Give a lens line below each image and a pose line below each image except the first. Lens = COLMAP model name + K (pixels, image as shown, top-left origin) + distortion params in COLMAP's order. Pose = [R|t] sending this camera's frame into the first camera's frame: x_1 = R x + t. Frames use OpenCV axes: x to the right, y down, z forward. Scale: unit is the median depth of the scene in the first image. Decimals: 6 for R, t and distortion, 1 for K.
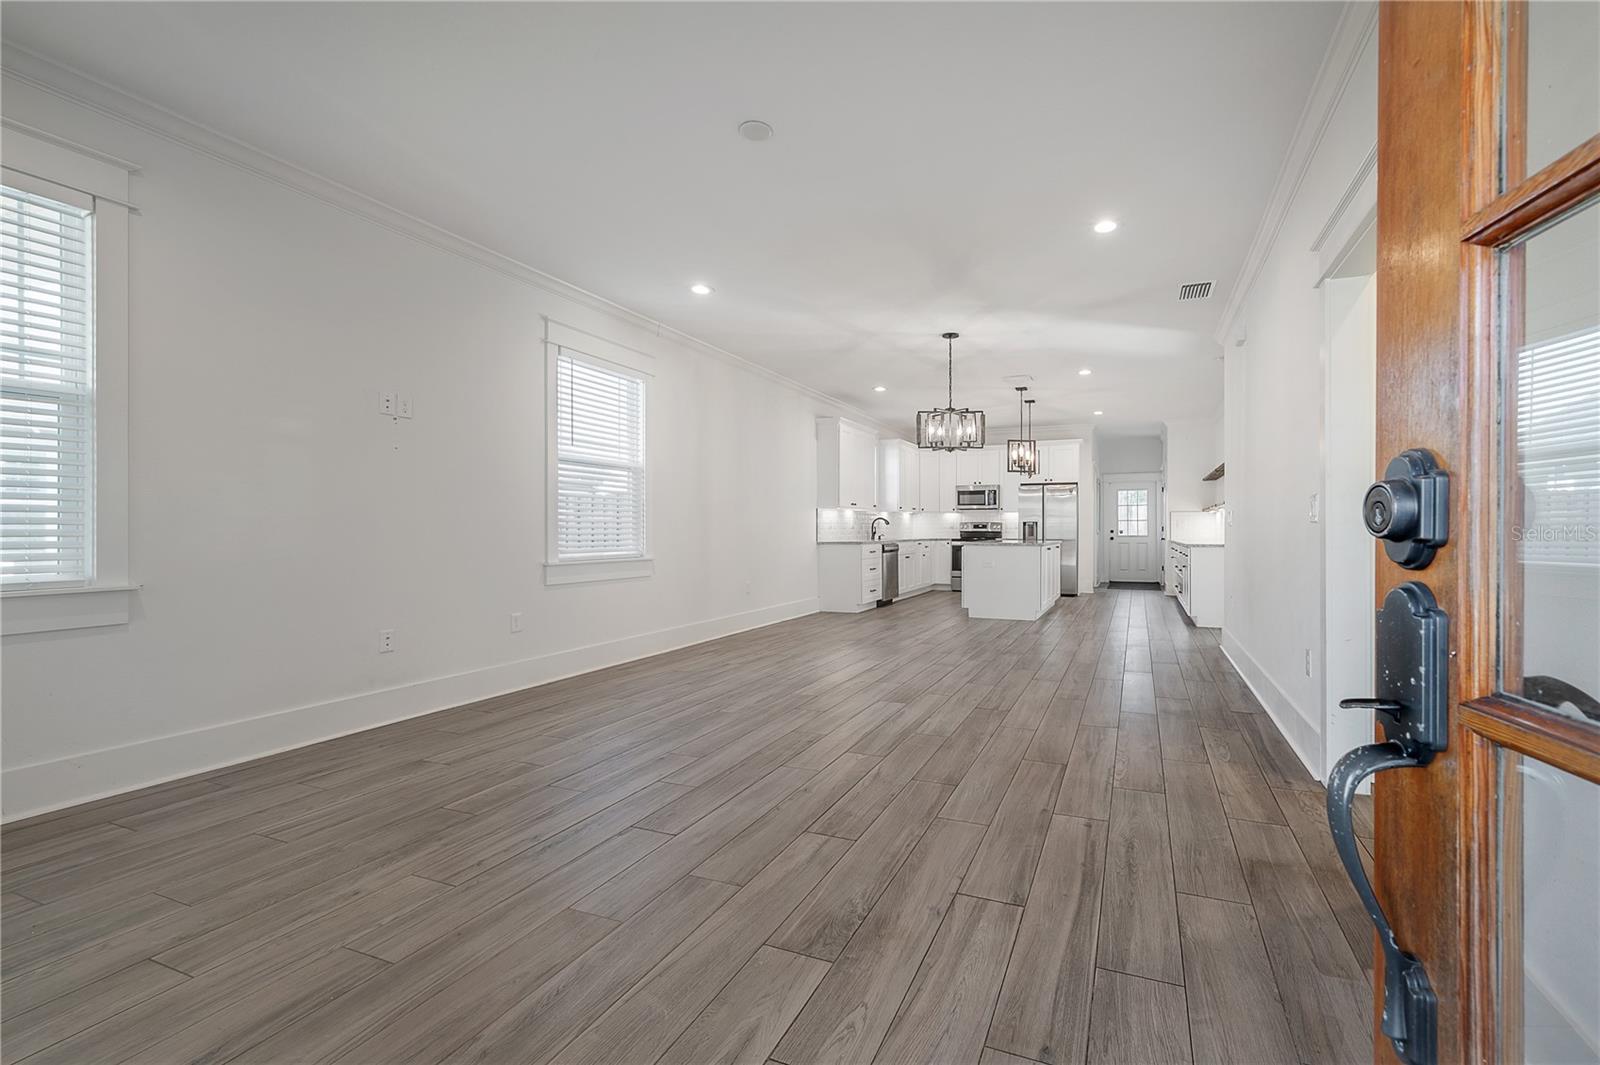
lens RADIAL K [[687.5, 0, 902.7], [0, 687.5, 531.4], [0, 0, 1]] dist [-0.000428, 0.000145]
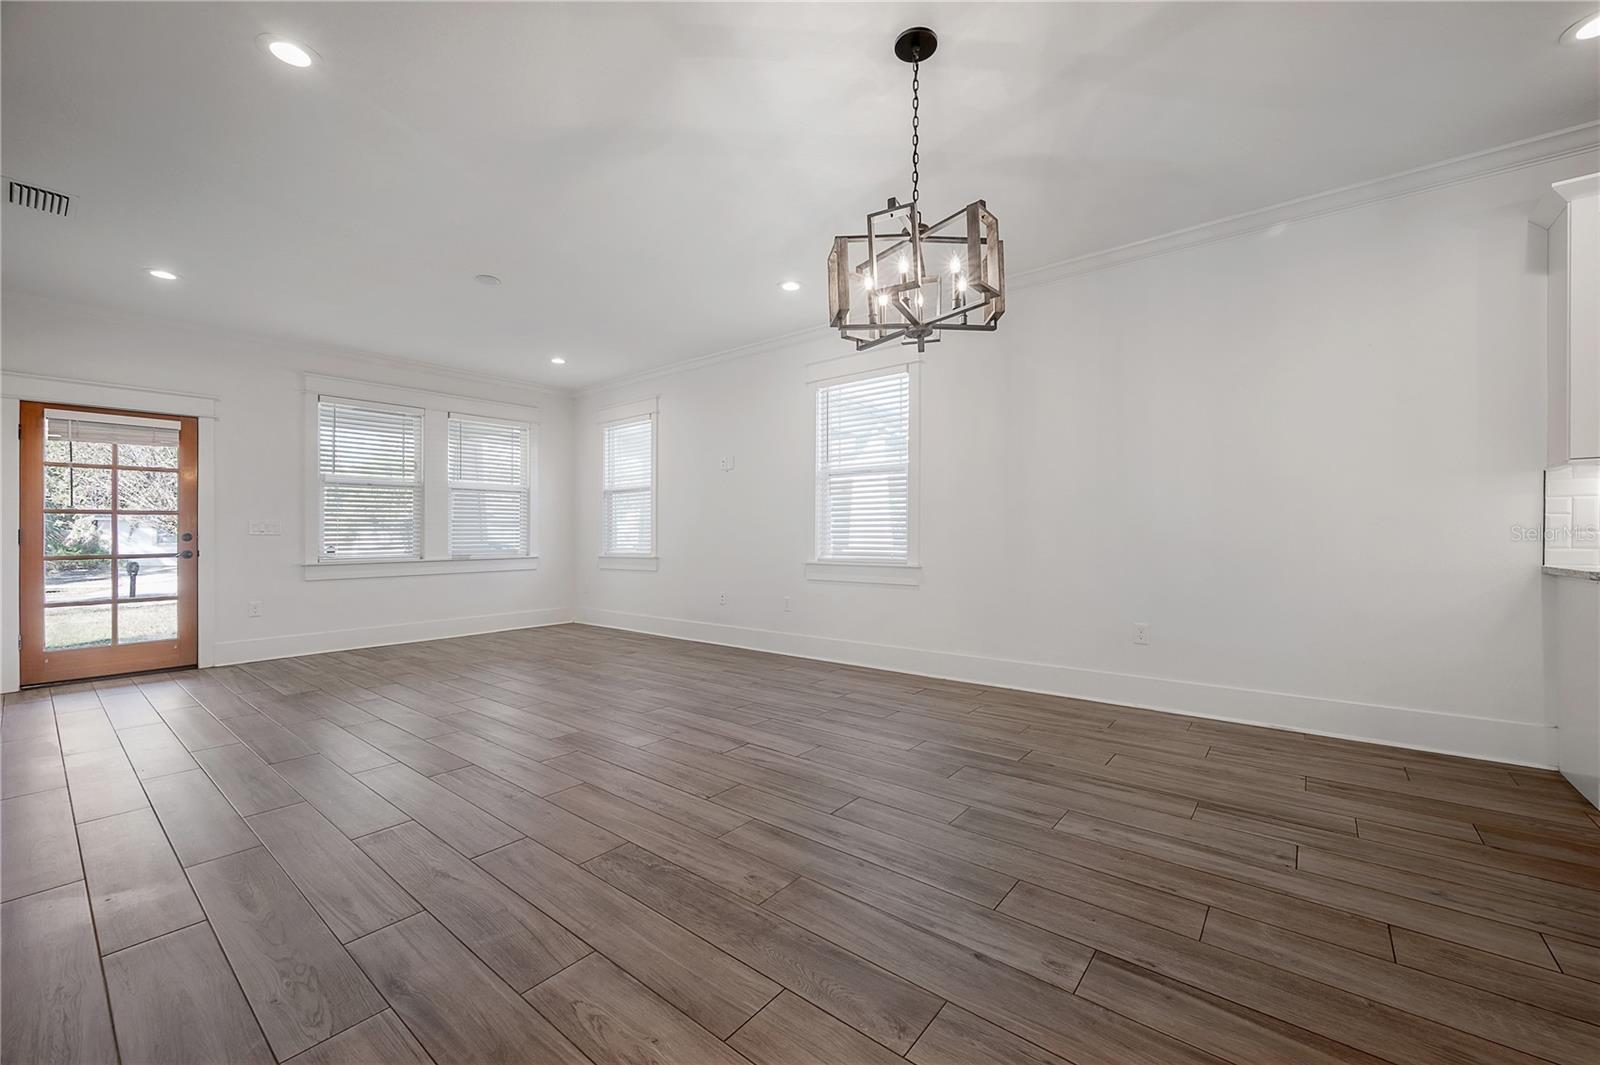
lens RADIAL K [[633.9, 0, 800.0], [0, 633.9, 532.5], [0, 0, 1]] dist [0.001804, 0.000296]
pose [[-0.342493, 0.000619, -0.939520, 0.897875], [0.002666, 0.999996, -0.000313, -0.009417], [0.939517, -0.002612, -0.342493, 2.181750]]
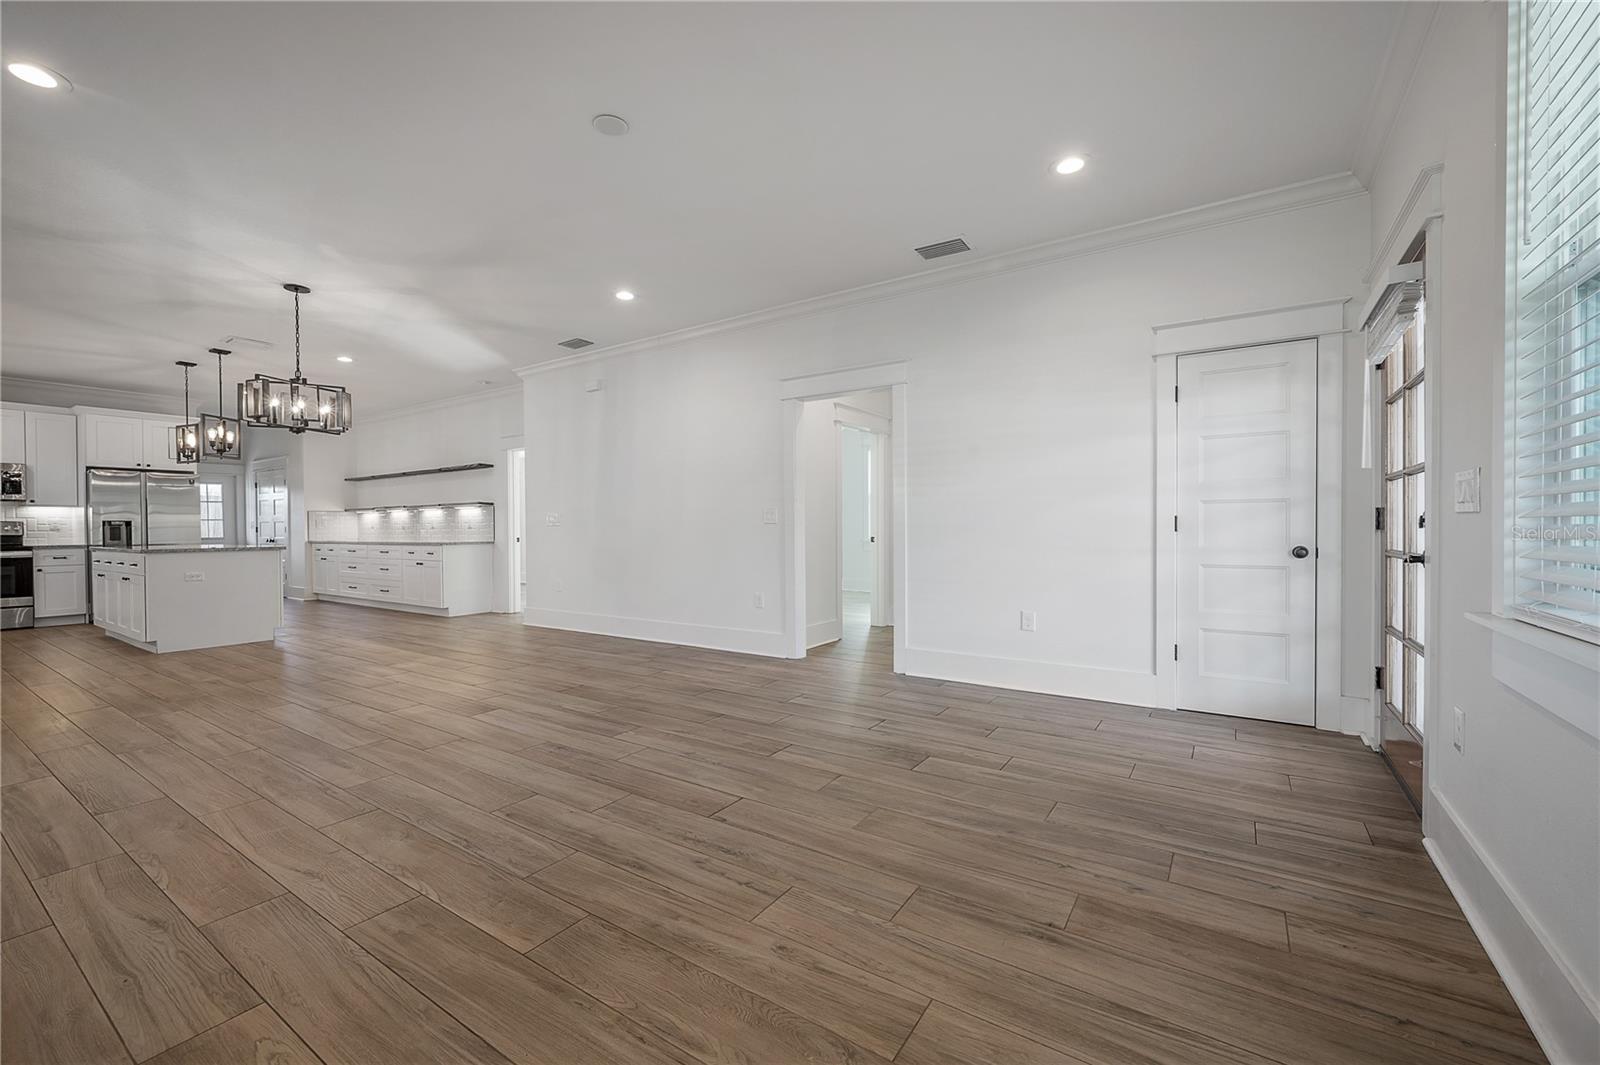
lens RADIAL K [[622.2, 0, 805.9], [0, 622.2, 535.4], [0, 0, 1]] dist [0.000874, 0.000397]
pose [[0.232940, -0.014790, 0.972379, -1.028747], [0.009889, 0.999869, 0.012839, -0.000127], [-0.972441, 0.006625, 0.233055, 0.524089]]
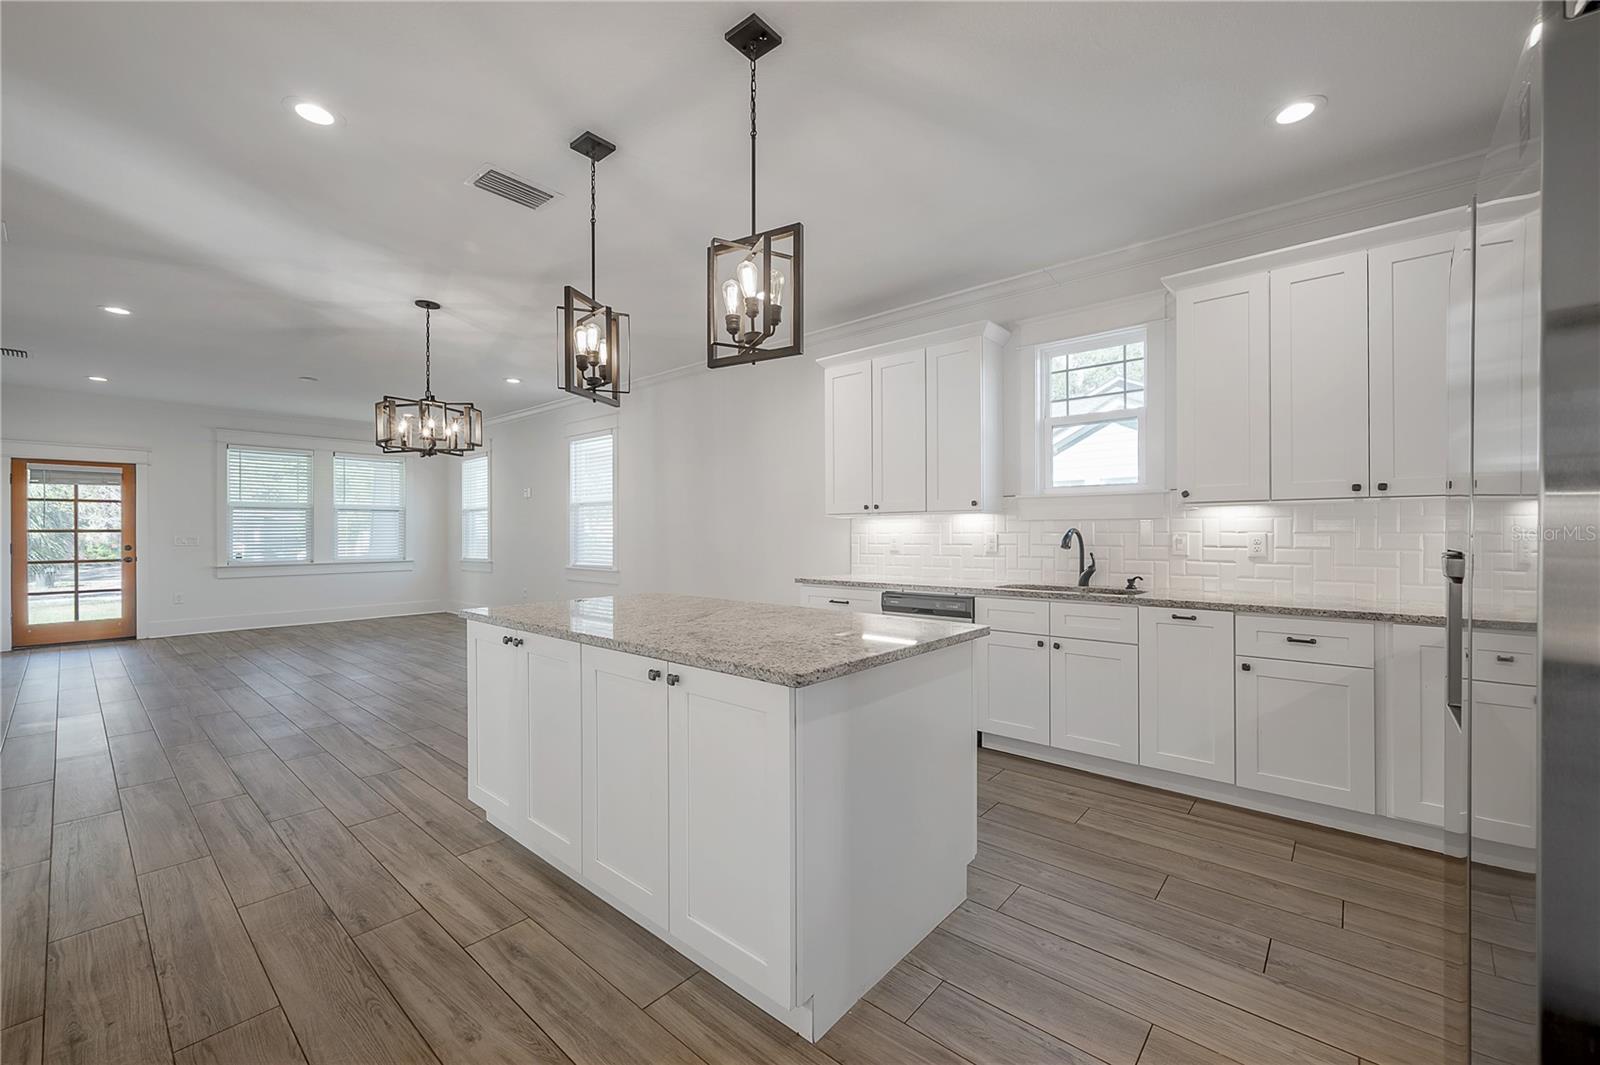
lens RADIAL K [[638.0, 0, 806.7], [0, 638.0, 535.6], [0, 0, 1]] dist [-0.000707, -0.000053]
pose [[-0.367411, 0.006520, -0.930036, 1.183846], [0.000306, 0.999976, 0.006890, -0.065544], [0.930059, 0.002247, -0.367405, 3.393400]]
